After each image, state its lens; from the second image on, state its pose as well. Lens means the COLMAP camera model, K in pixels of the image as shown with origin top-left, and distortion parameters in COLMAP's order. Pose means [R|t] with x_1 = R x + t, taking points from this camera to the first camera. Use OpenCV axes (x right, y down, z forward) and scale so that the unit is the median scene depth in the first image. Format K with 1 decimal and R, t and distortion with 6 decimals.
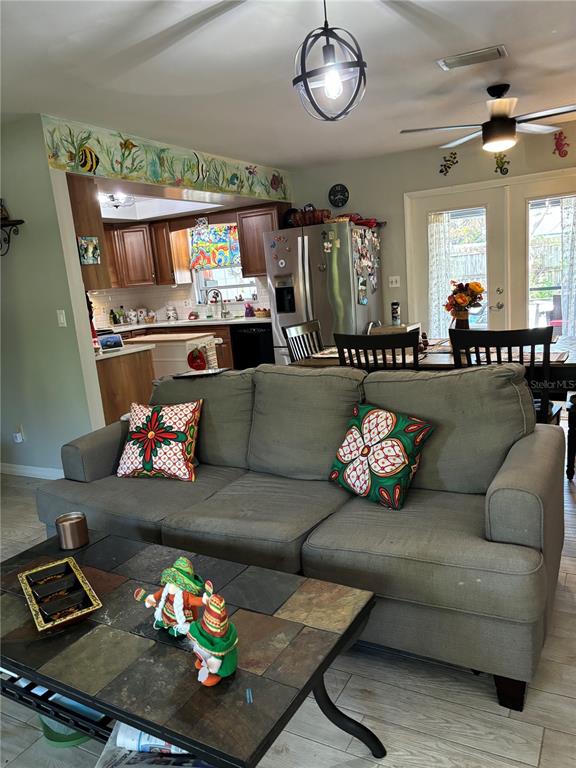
lens RADIAL K [[590.1, 0, 289.0], [0, 590.1, 388.8], [0, 0, 1]] dist [0.046837, -0.026728]
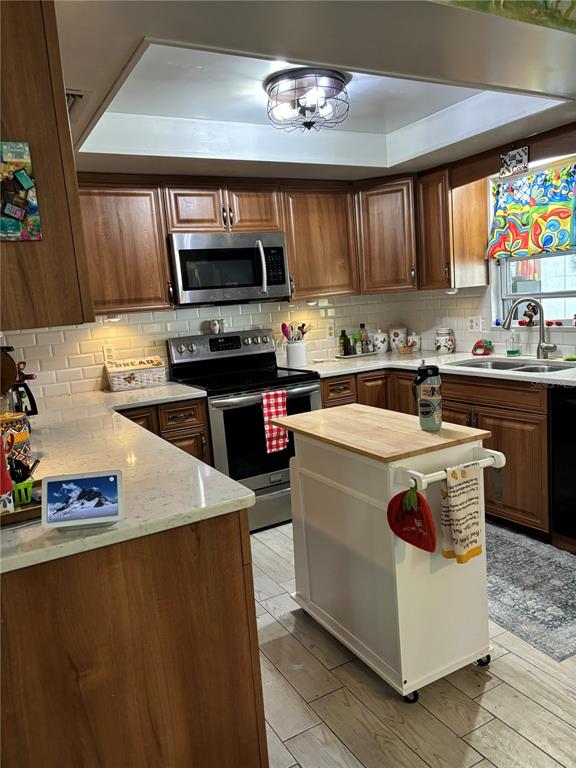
lens RADIAL K [[590.1, 0, 283.0], [0, 590.1, 397.9], [0, 0, 1]] dist [0.046837, -0.026728]
pose [[0.849922, 0.105785, -0.516180, -0.035022], [-0.094581, 0.994357, 0.048048, -0.089753], [0.518350, 0.007983, 0.855132, 0.463964]]
